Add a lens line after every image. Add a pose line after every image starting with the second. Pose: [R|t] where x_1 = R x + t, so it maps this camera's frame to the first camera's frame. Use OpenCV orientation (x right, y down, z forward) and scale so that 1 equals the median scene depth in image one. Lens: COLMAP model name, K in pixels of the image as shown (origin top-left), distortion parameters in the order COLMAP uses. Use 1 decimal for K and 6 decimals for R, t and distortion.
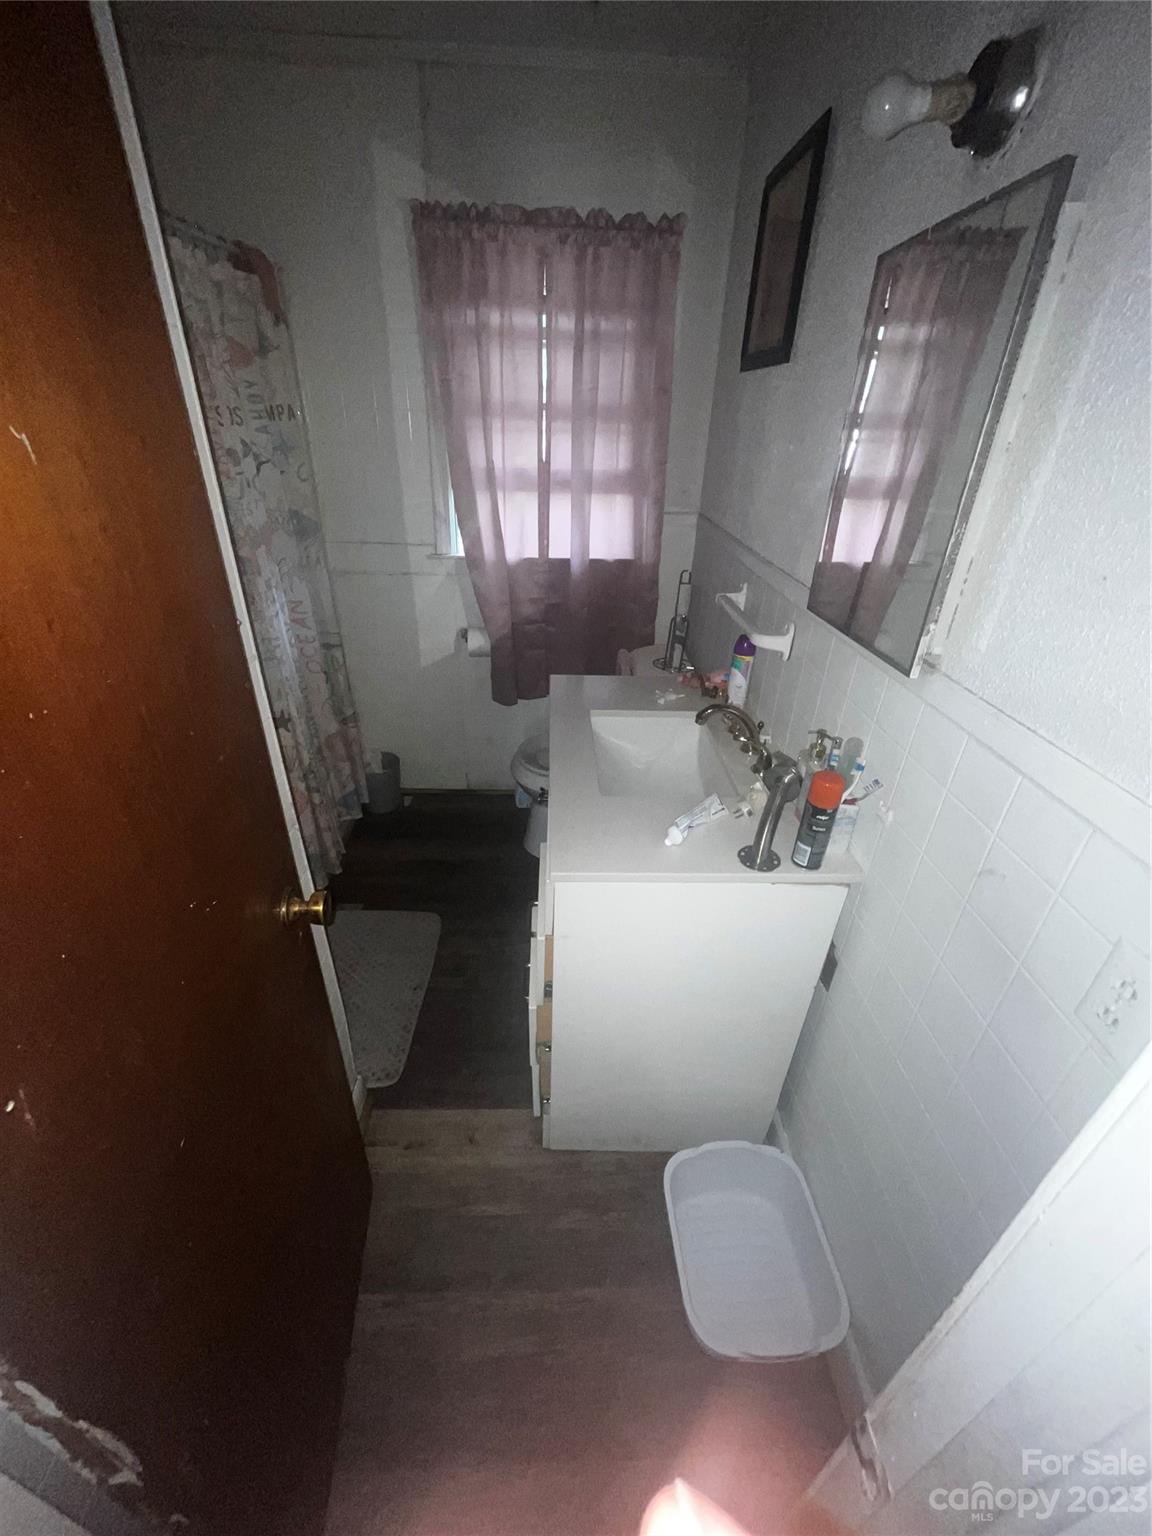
lens RADIAL K [[611.4, 0, 565.8], [0, 611.4, 760.5], [0, 0, 1]] dist [-0.001517, 0.000024]
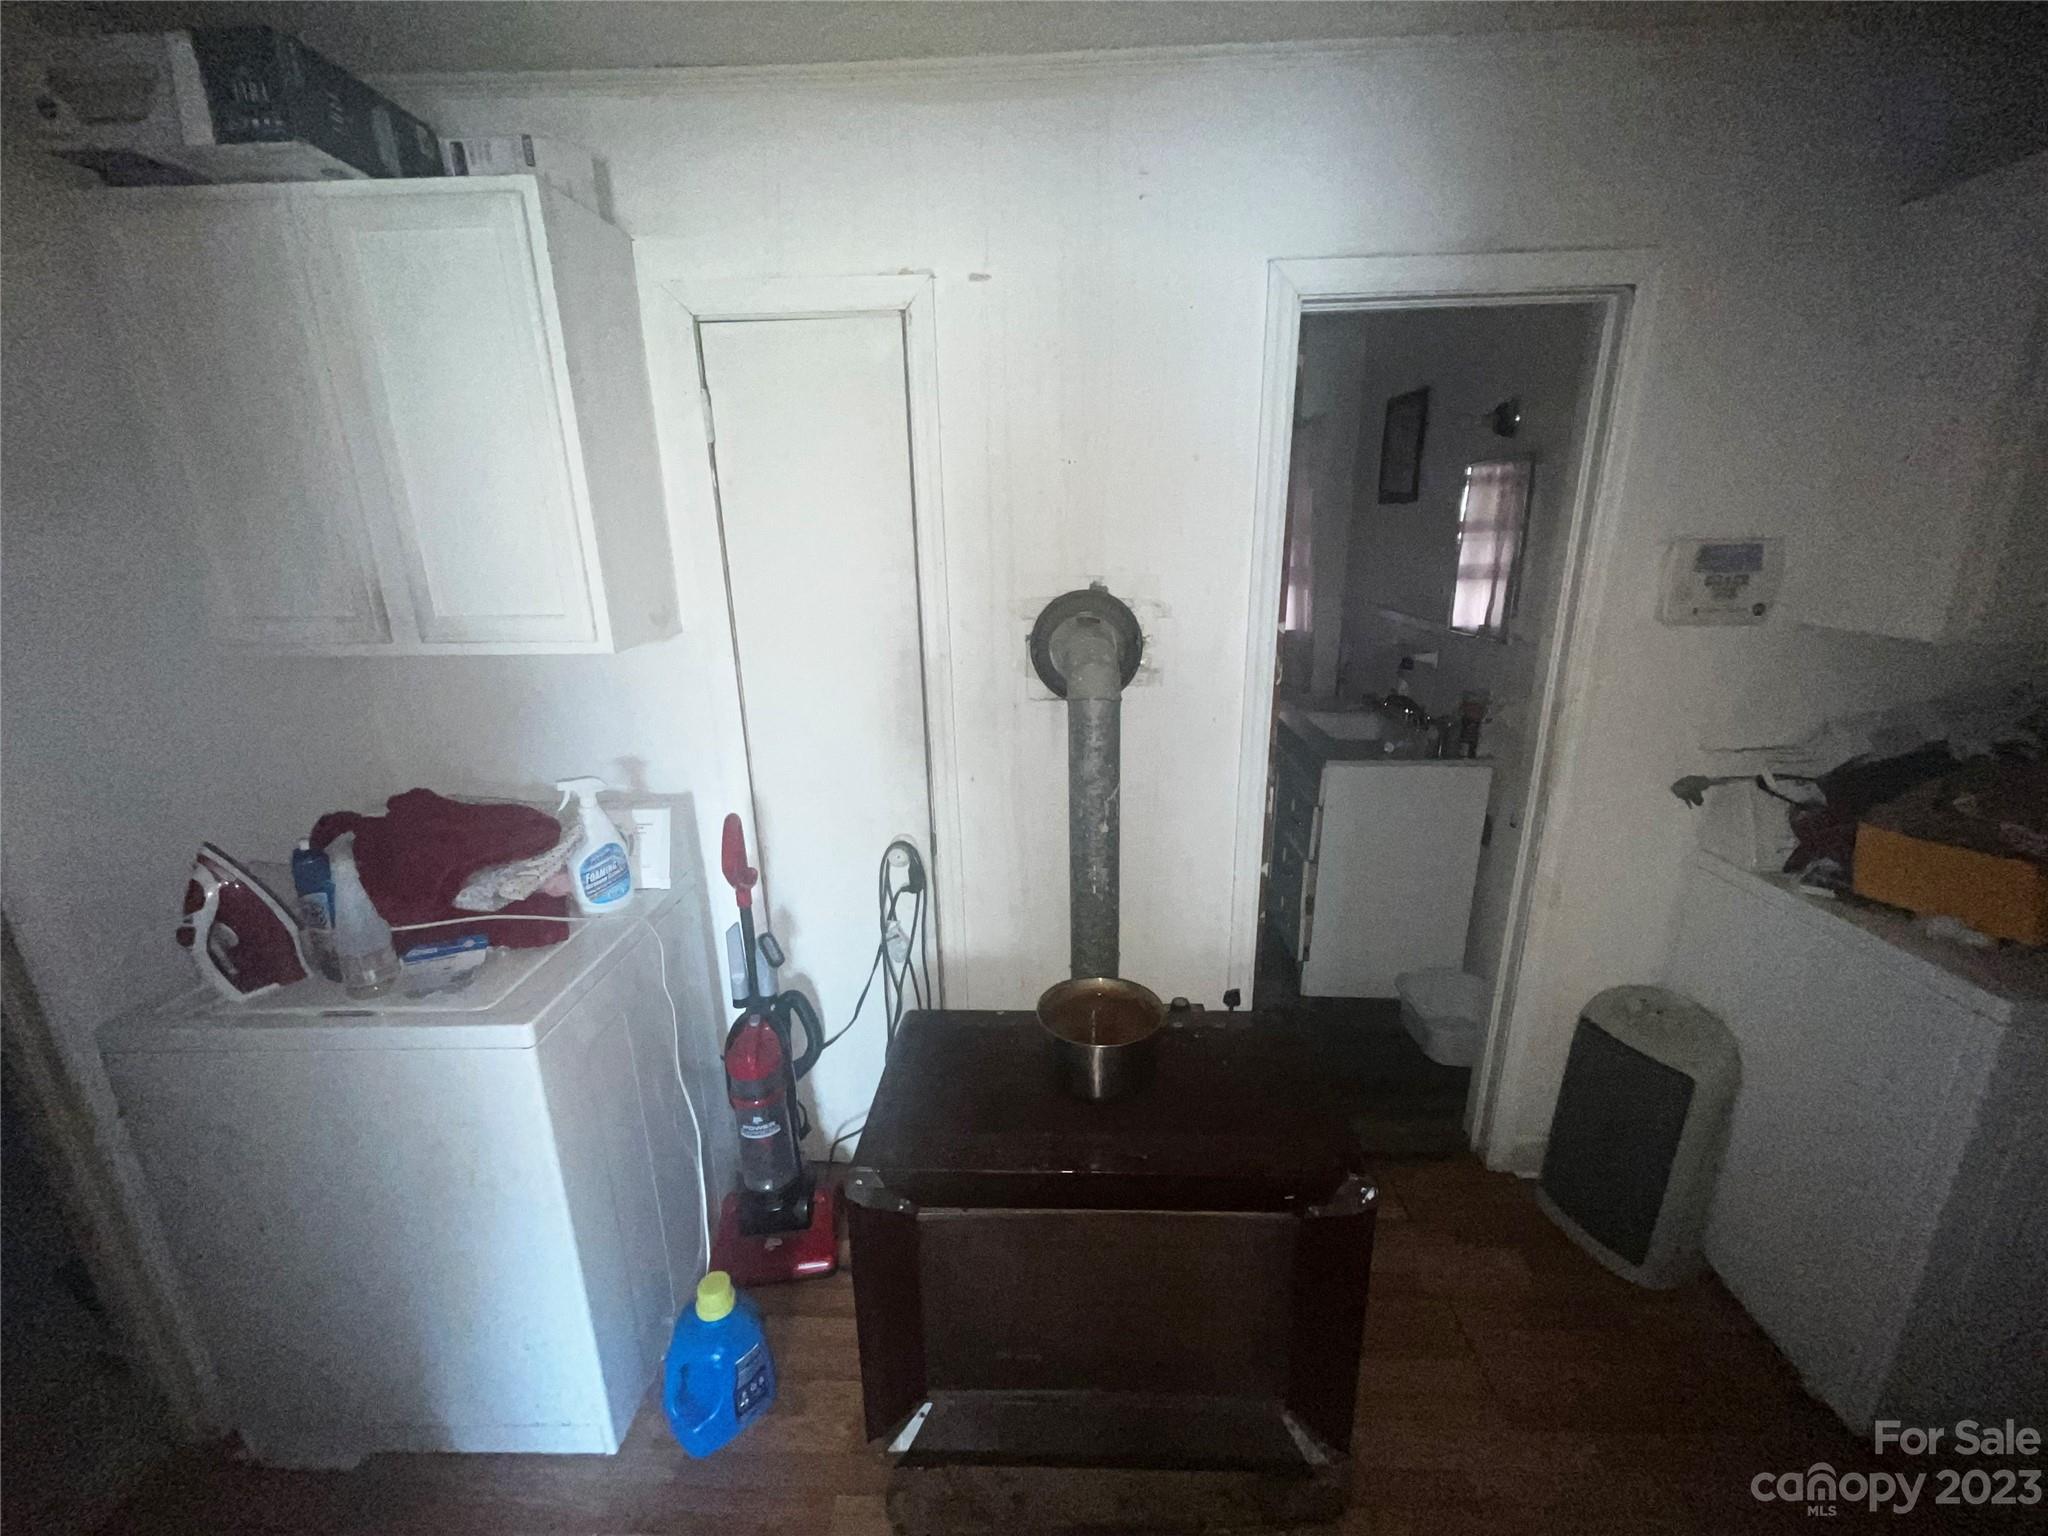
lens RADIAL K [[815.2, 0, 1036.2], [0, 815.2, 769.7], [0, 0, 1]] dist [-0.001517, 0.000024]
pose [[0.997650, -0.028771, -0.062175, -0.387075], [0.014645, 0.976126, -0.216709, 0.372870], [0.066926, 0.215289, 0.974254, -0.756095]]
